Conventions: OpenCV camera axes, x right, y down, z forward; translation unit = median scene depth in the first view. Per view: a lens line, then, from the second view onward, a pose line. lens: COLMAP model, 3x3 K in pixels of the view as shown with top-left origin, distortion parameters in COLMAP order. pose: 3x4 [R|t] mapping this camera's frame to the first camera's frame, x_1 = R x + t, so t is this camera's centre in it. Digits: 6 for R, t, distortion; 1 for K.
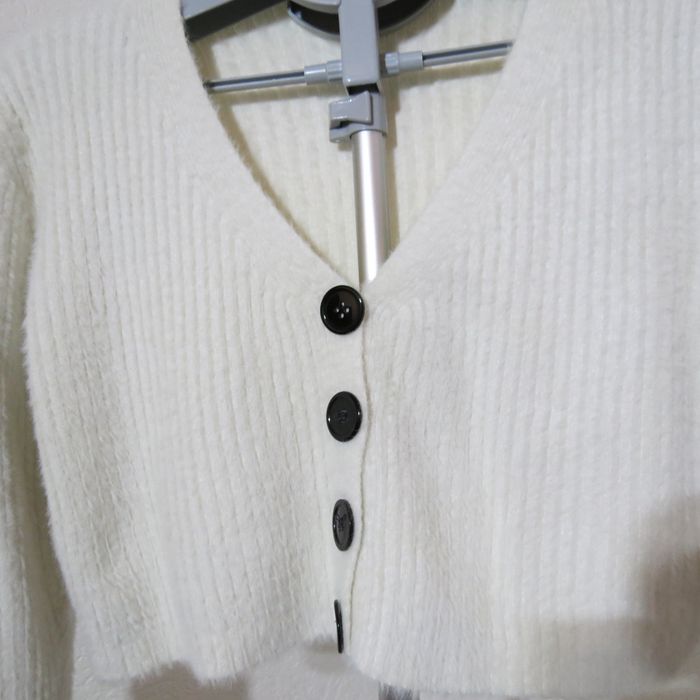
lens RADIAL K [[673.3, 0, 350.0], [0, 673.3, 350.0], [0, 0, 1]] dist [-0.030234, 0.003062]
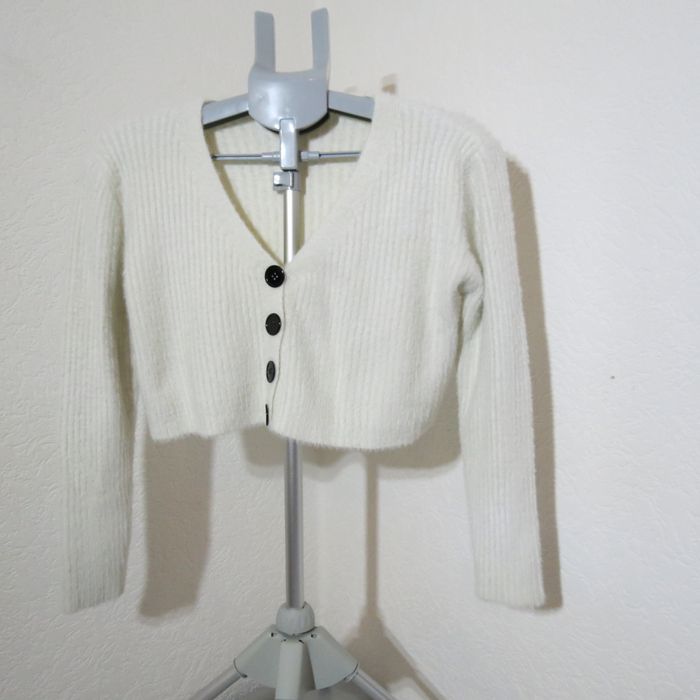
lens RADIAL K [[673.3, 0, 350.0], [0, 673.3, 350.0], [0, 0, 1]] dist [-0.030234, 0.003062]
pose [[0.995299, 0.046769, 0.084804, 0.057889], [-0.058615, 0.987974, 0.143078, -0.148782], [-0.077093, -0.147376, 0.986071, -1.214434]]
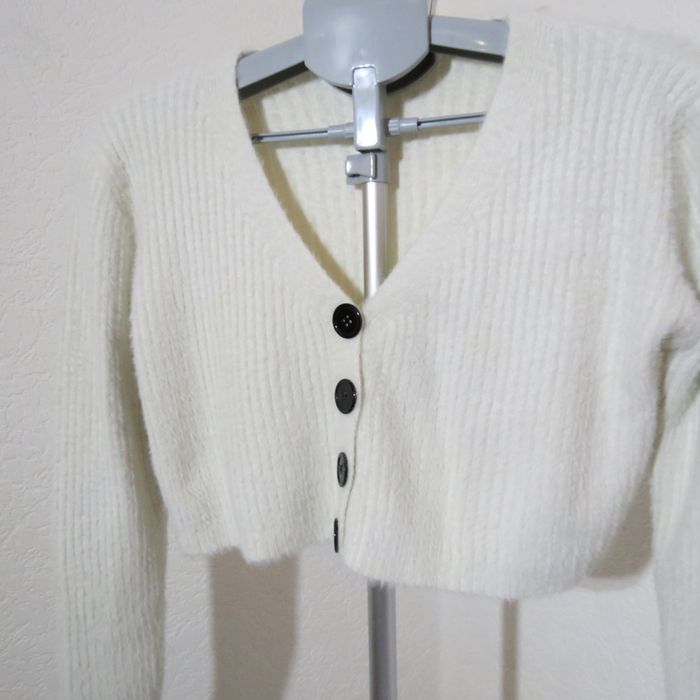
lens RADIAL K [[673.3, 0, 350.0], [0, 673.3, 350.0], [0, 0, 1]] dist [-0.030234, 0.003062]
pose [[0.990042, 0.049380, -0.131829, 0.179066], [-0.027087, 0.985783, 0.165826, -0.228503], [0.138144, -0.160604, 0.977304, -0.365374]]
